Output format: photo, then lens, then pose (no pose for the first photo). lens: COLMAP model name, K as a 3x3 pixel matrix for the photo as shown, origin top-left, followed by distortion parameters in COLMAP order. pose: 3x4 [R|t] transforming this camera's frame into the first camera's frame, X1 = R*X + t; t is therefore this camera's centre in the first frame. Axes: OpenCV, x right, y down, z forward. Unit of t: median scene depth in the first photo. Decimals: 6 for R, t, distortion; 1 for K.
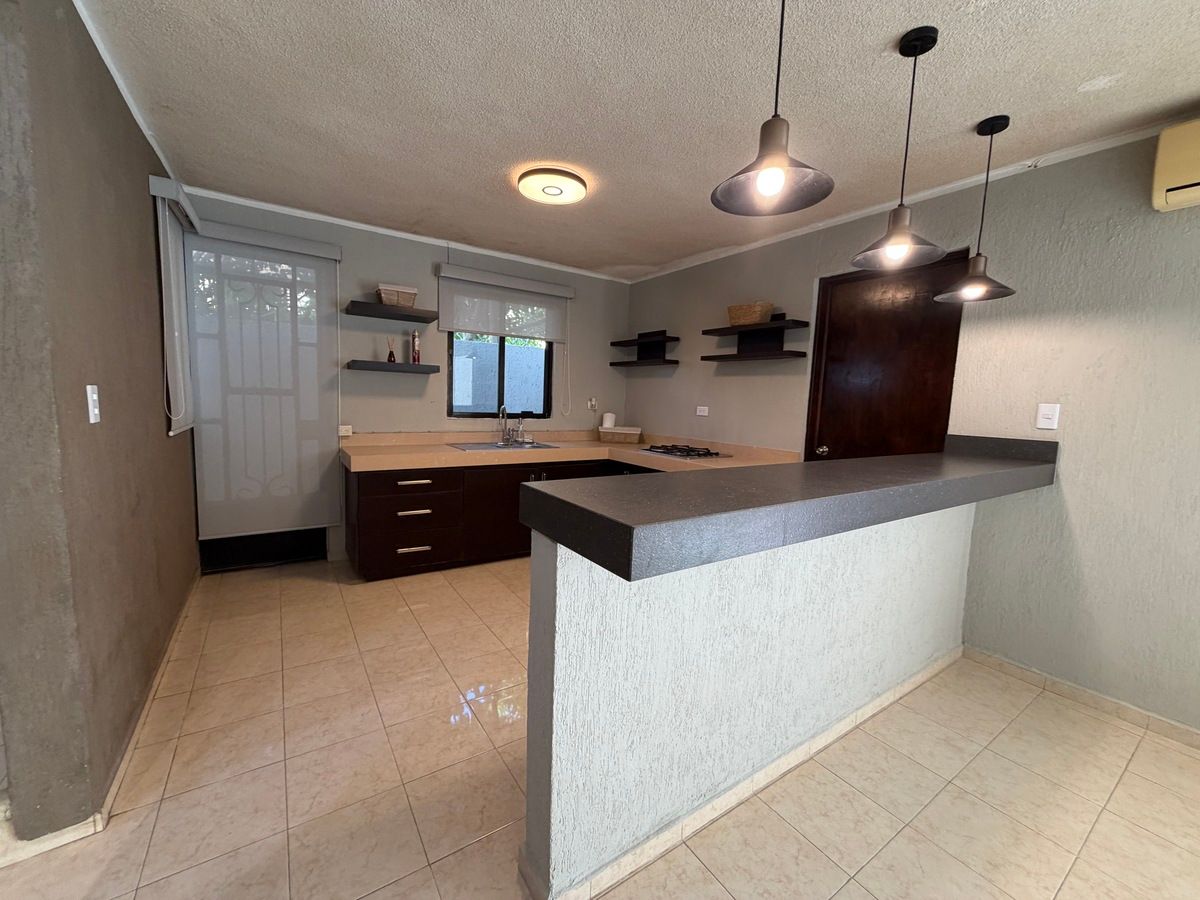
lens RADIAL K [[478.5, 0, 597.3], [0, 478.5, 449.1], [0, 0, 1]] dist [-0.001288, -0.000426]
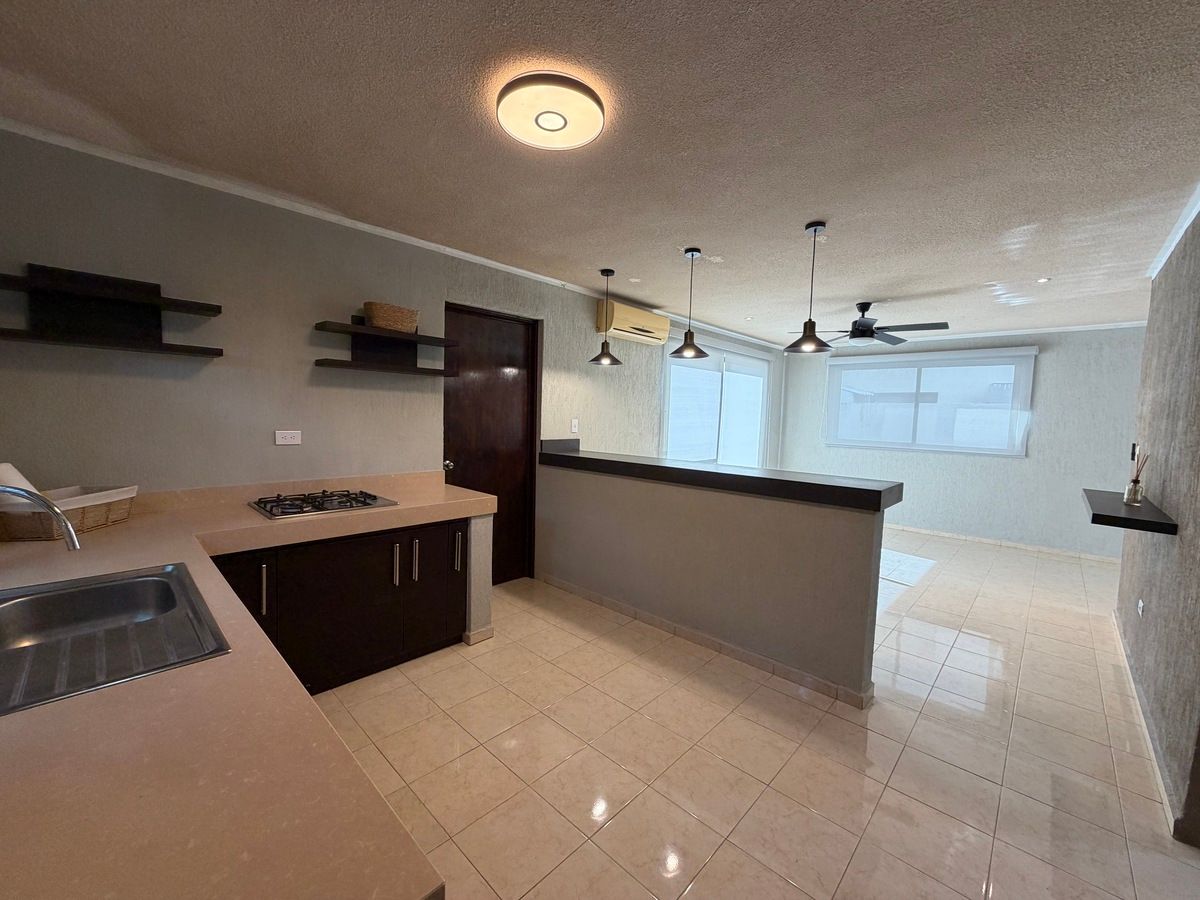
lens RADIAL K [[478.5, 0, 597.3], [0, 478.5, 449.1], [0, 0, 1]] dist [-0.001288, -0.000426]
pose [[-0.216133, -0.090593, 0.972152, -0.600092], [0.089633, 0.989640, 0.112151, -0.119165], [-0.972241, 0.111376, -0.205774, 0.868935]]
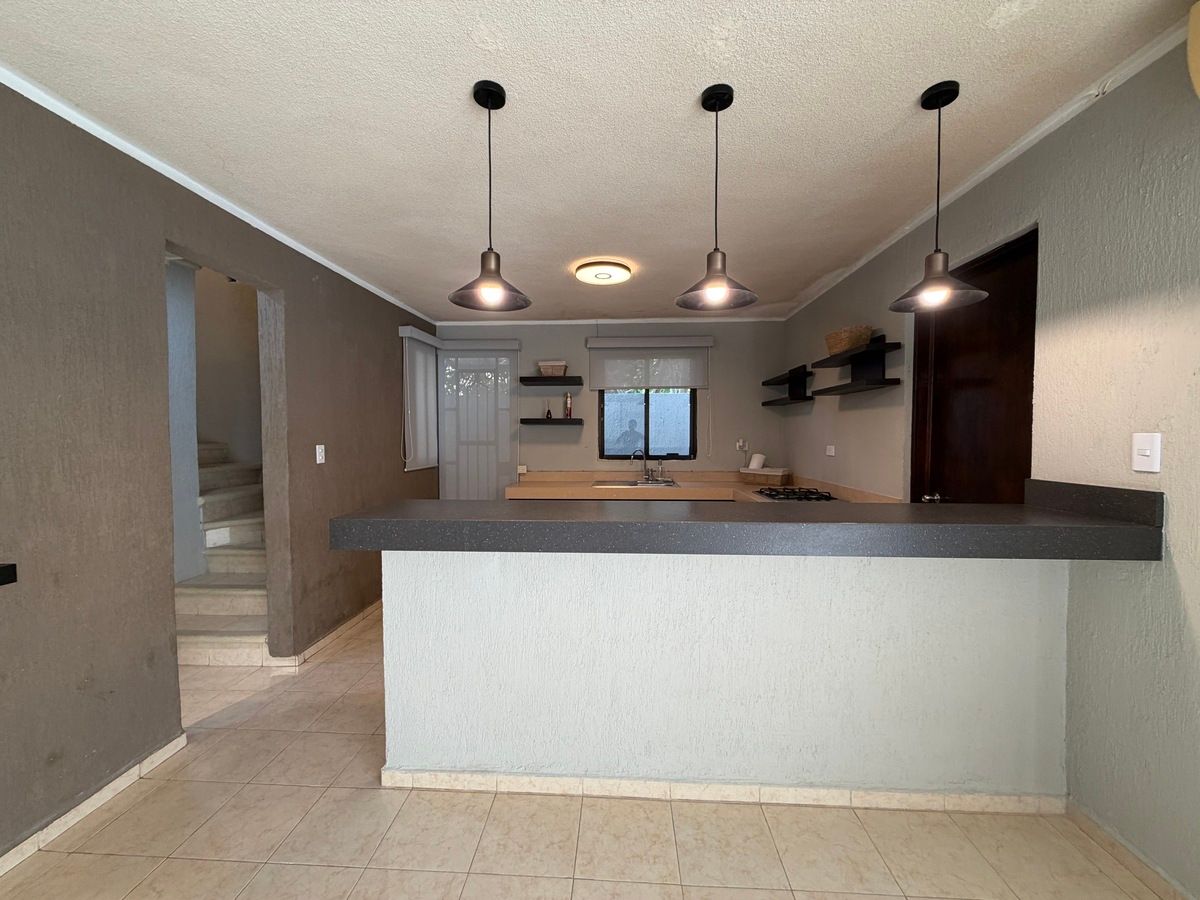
lens RADIAL K [[478.5, 0, 597.3], [0, 478.5, 449.1], [0, 0, 1]] dist [-0.001288, -0.000426]
pose [[0.799158, -0.018987, -0.600821, 0.486728], [-0.033470, 0.996545, -0.076011, 0.000177], [0.600188, 0.080855, 0.795762, 0.032691]]
